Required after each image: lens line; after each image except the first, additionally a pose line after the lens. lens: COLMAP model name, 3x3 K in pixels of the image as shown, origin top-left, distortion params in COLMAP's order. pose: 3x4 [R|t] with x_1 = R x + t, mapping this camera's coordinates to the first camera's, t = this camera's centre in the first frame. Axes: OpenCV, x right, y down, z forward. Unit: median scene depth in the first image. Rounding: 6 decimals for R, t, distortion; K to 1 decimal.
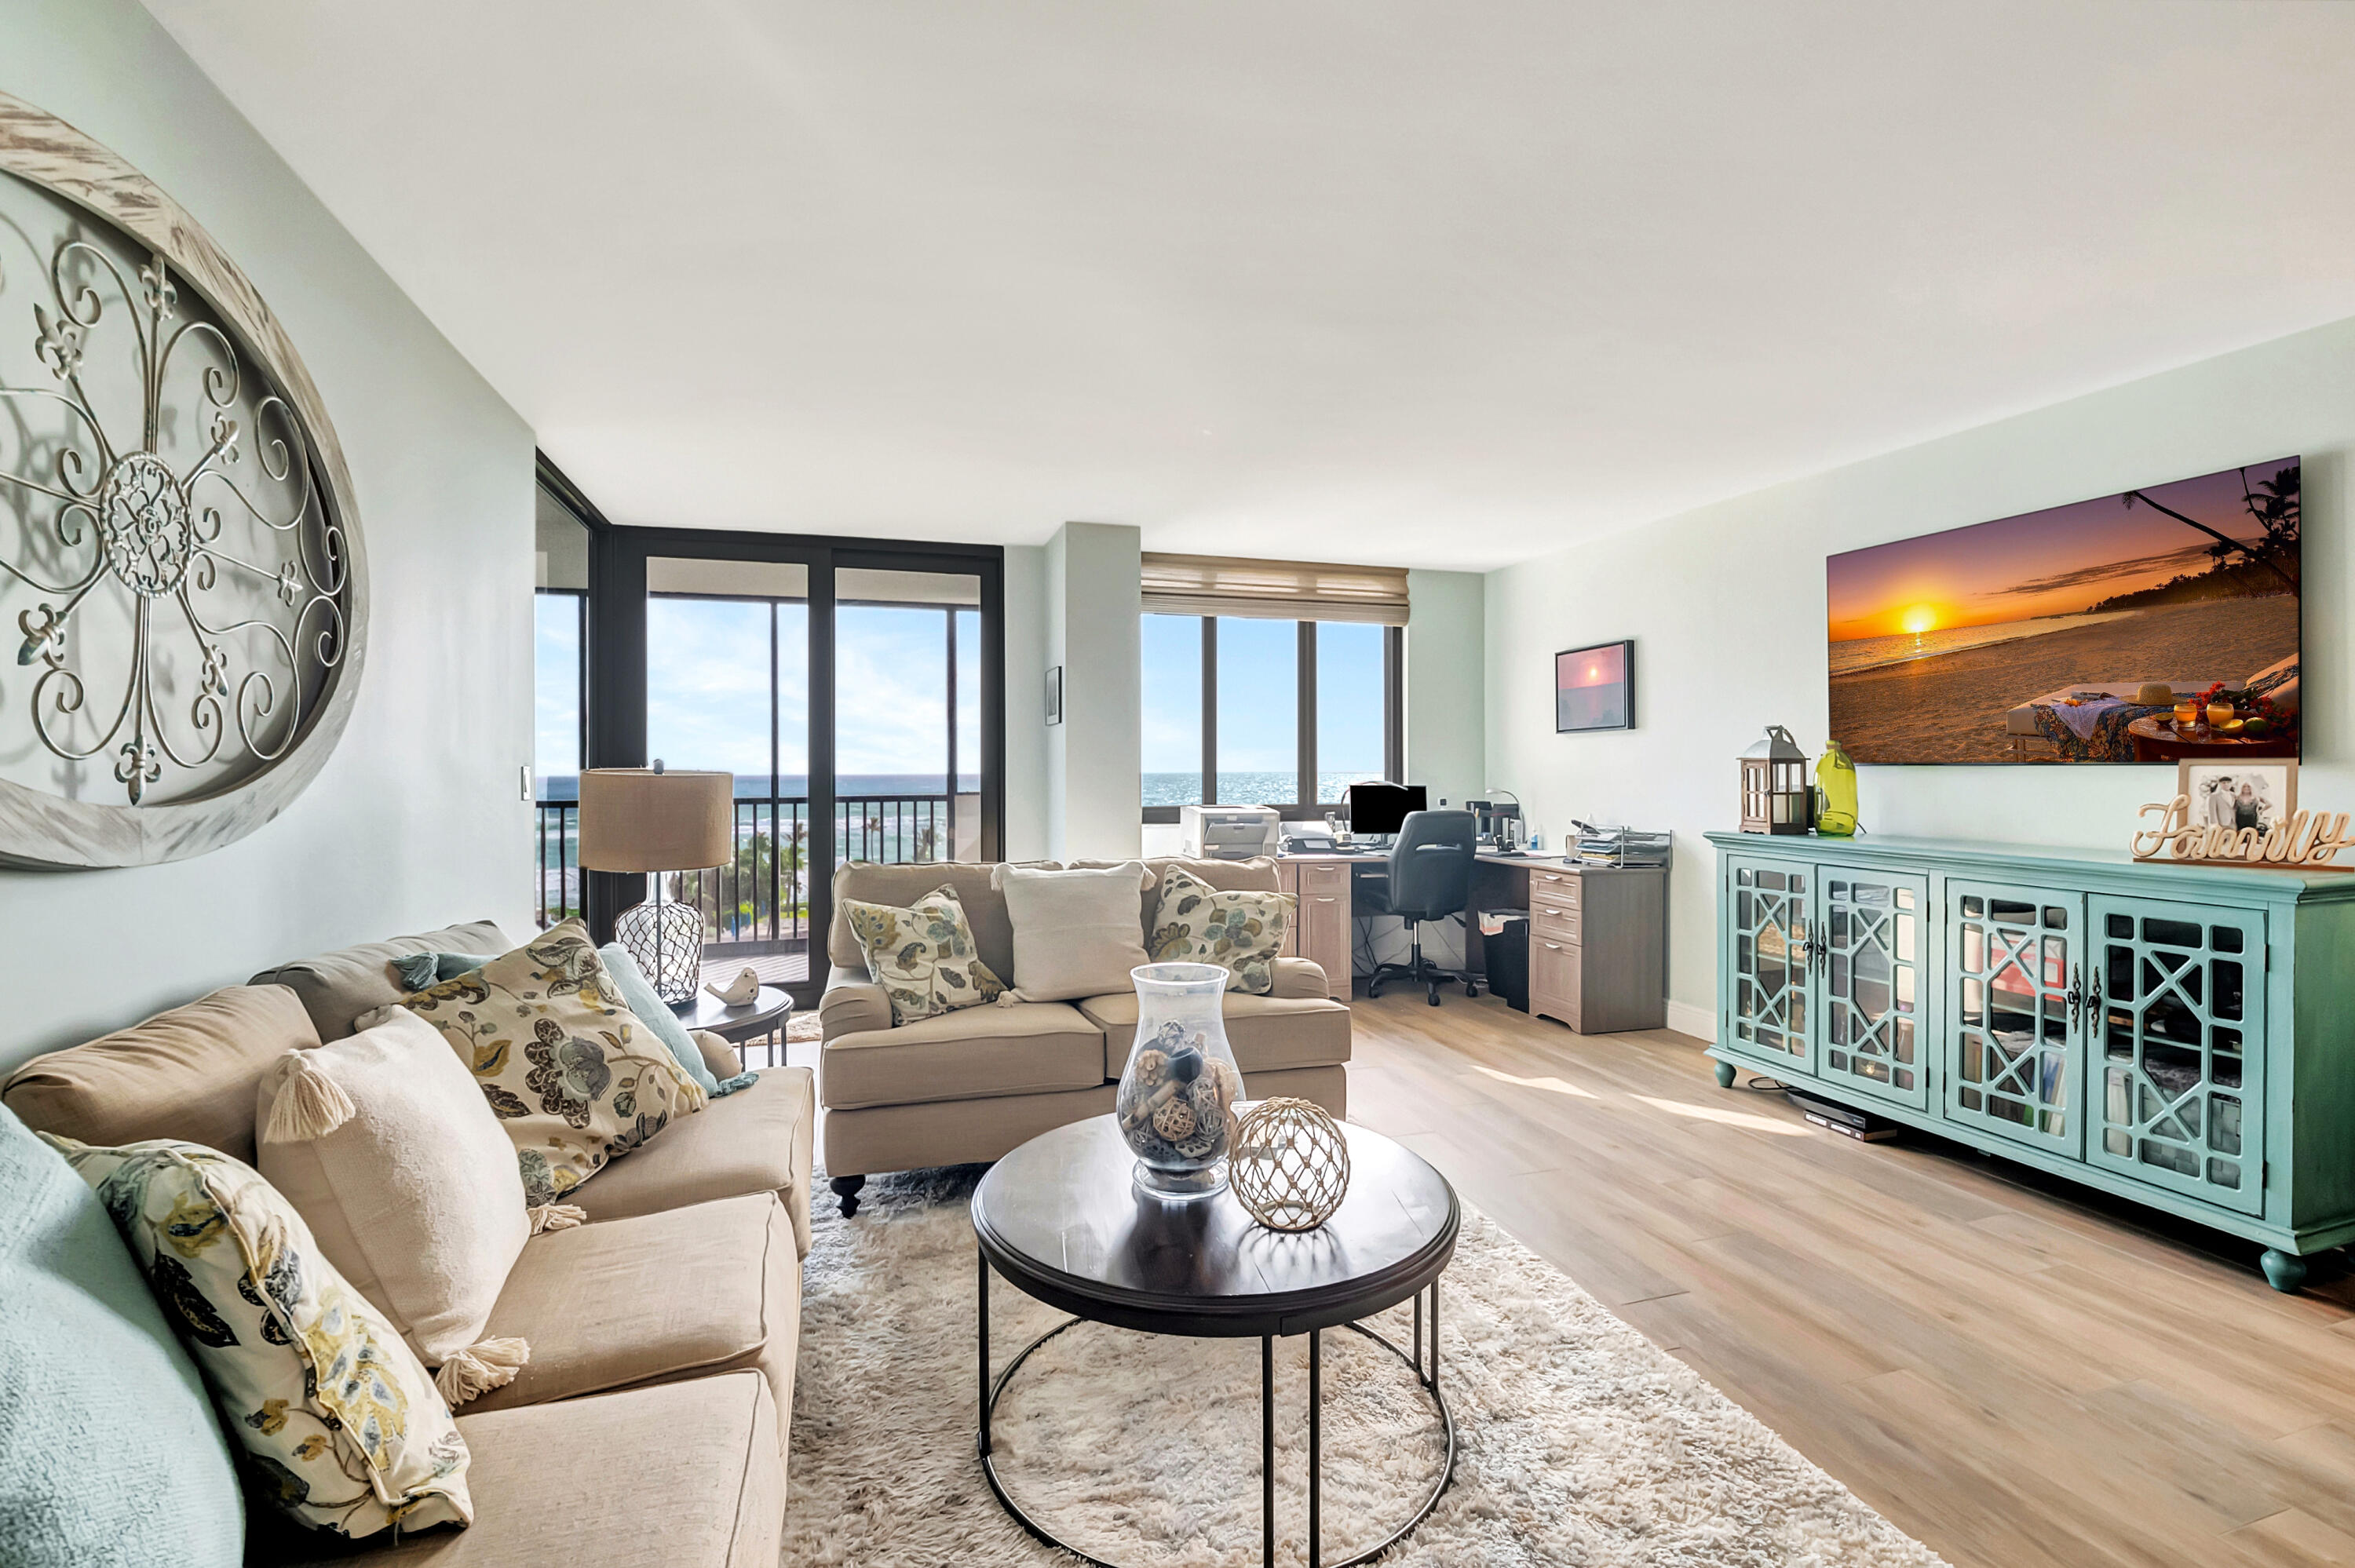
lens RADIAL K [[1054.4, 0, 1173.8], [0, 1054.4, 776.9], [0, 0, 1]] dist [-0.008235, -0.004266]
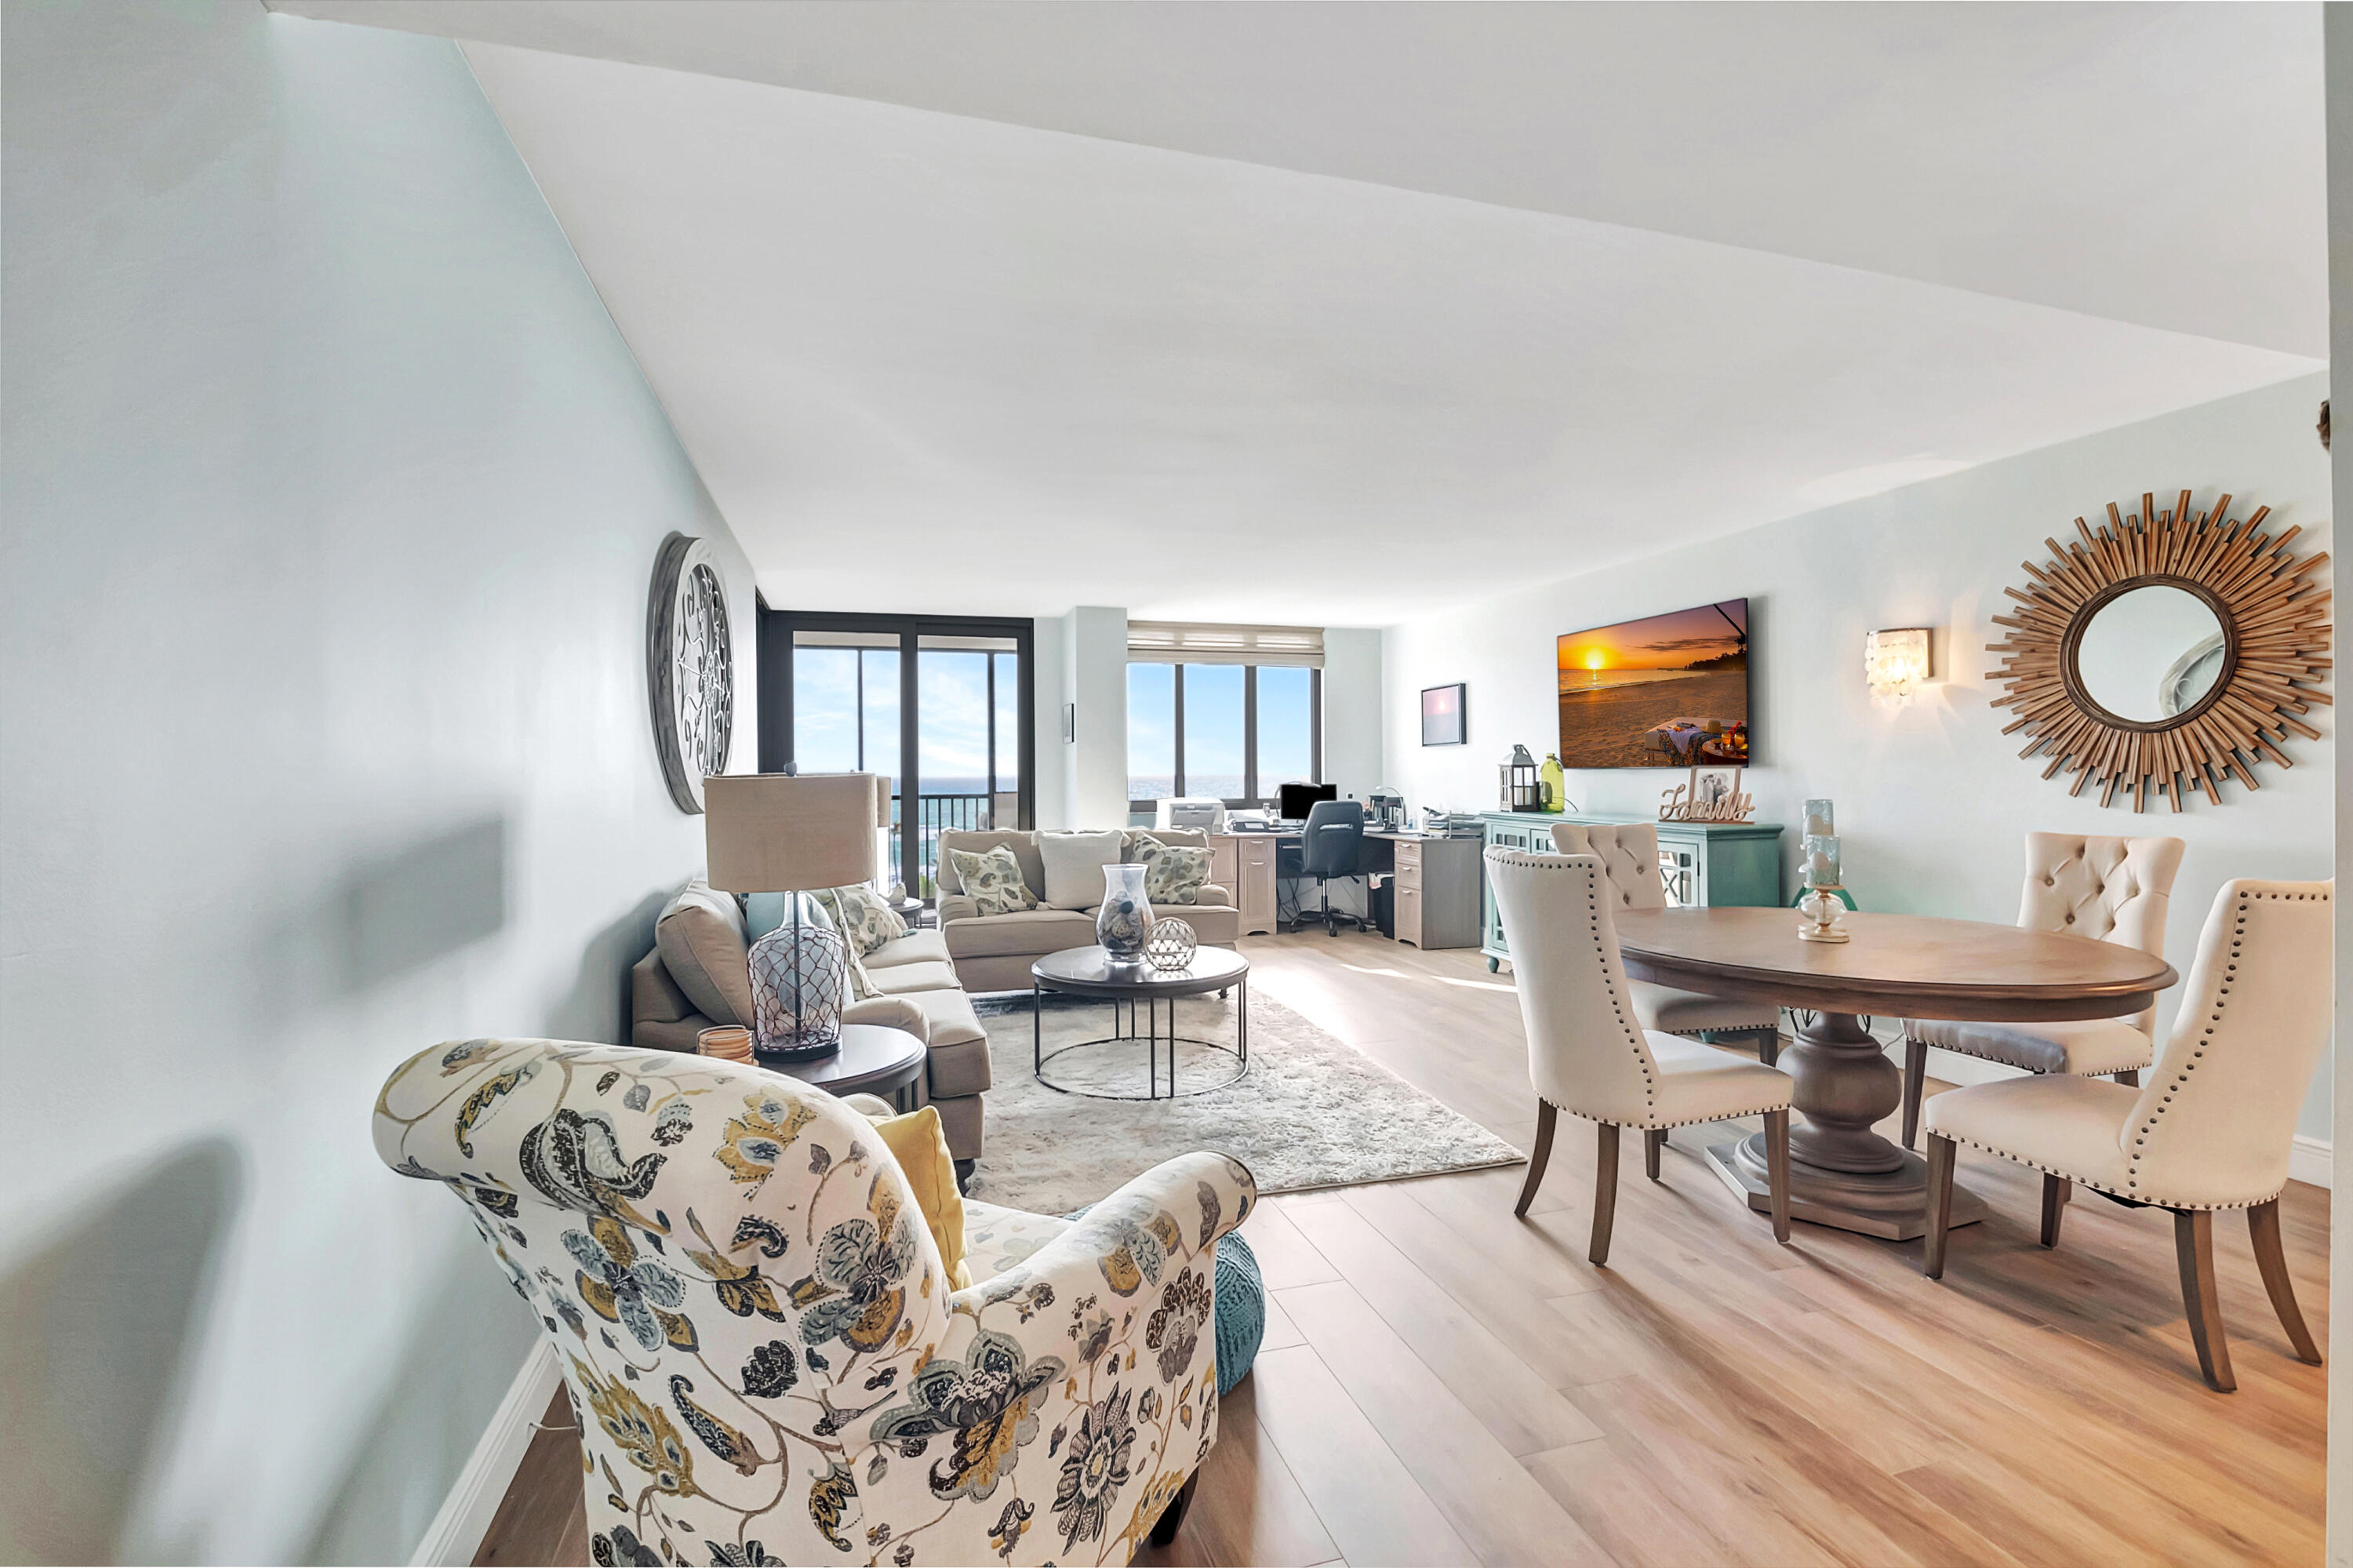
lens RADIAL K [[1053.7, 0, 1165.8], [0, 1053.7, 779.2], [0, 0, 1]] dist [-0.008235, -0.004266]
pose [[0.999689, -0.004478, -0.024529, 0.070736], [0.004428, 0.999988, -0.002106, 0.005121], [0.024538, 0.001997, 0.999697, -0.579986]]
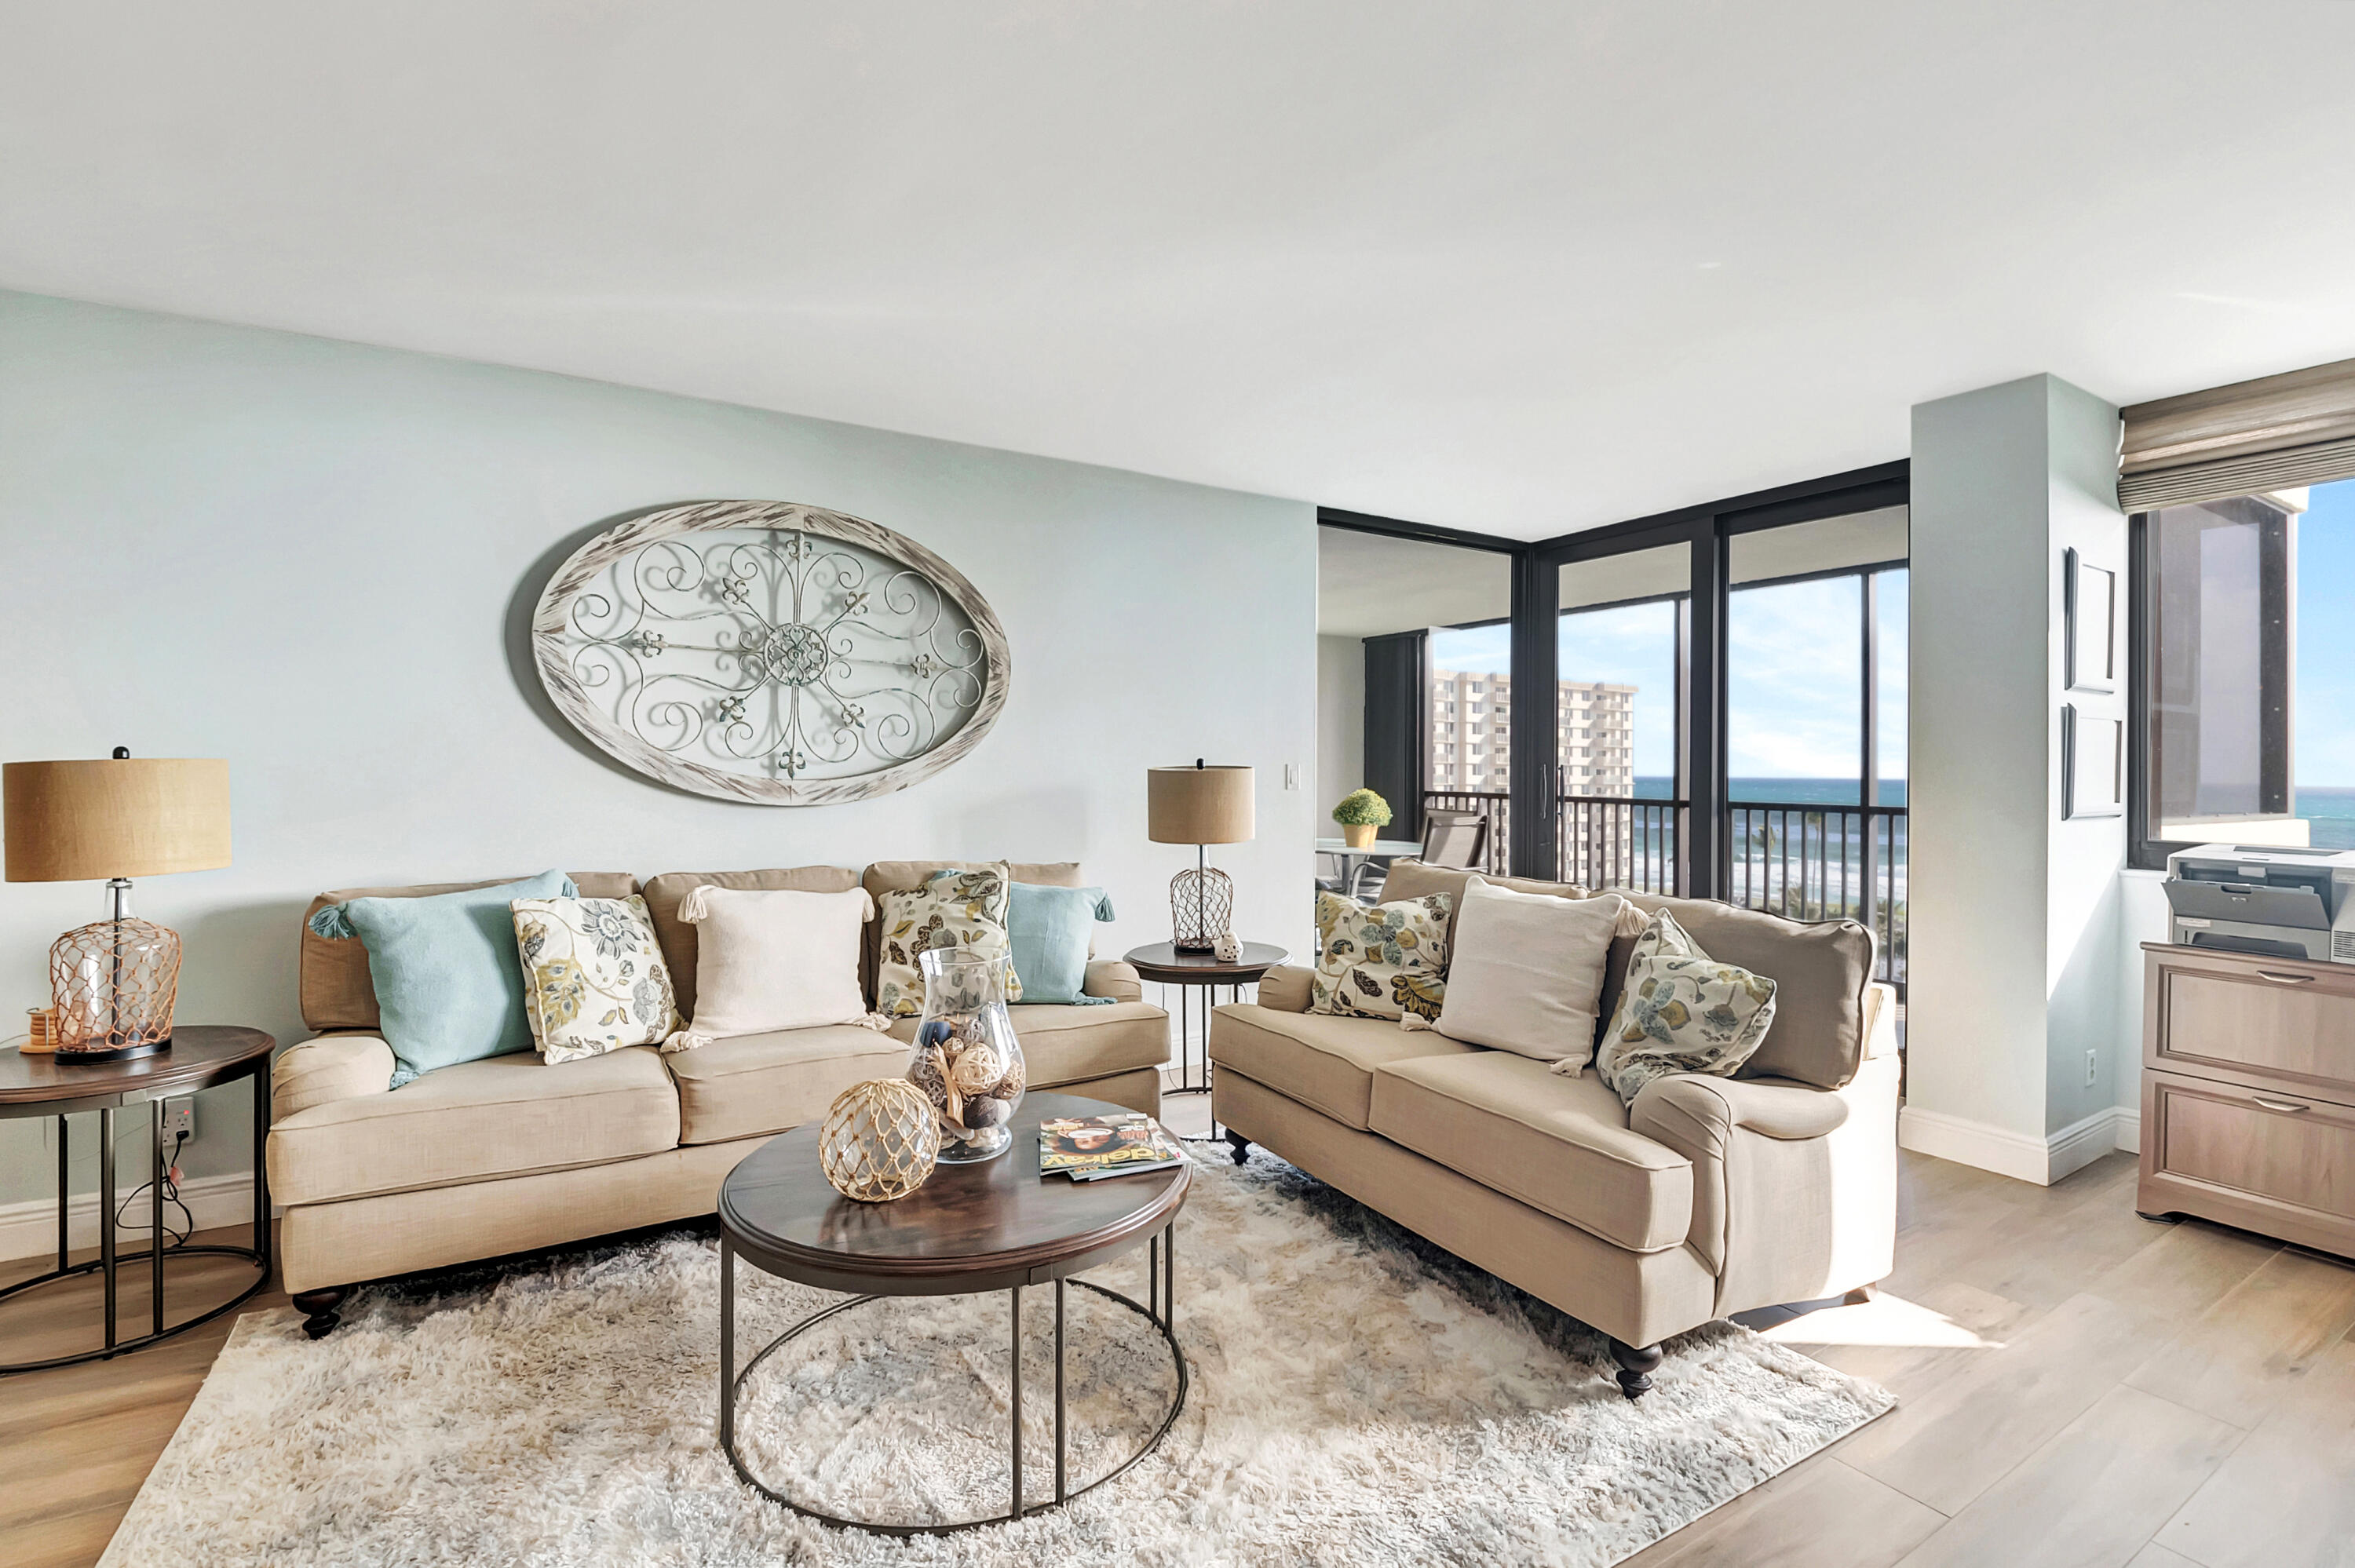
lens RADIAL K [[1054.4, 0, 1171.6], [0, 1054.4, 771.5], [0, 0, 1]] dist [-0.008235, -0.004266]
pose [[0.257432, 0.012577, -0.966214, 0.536981], [-0.017754, 0.999808, 0.008284, -0.007868], [0.966133, 0.015022, 0.257606, 0.449737]]
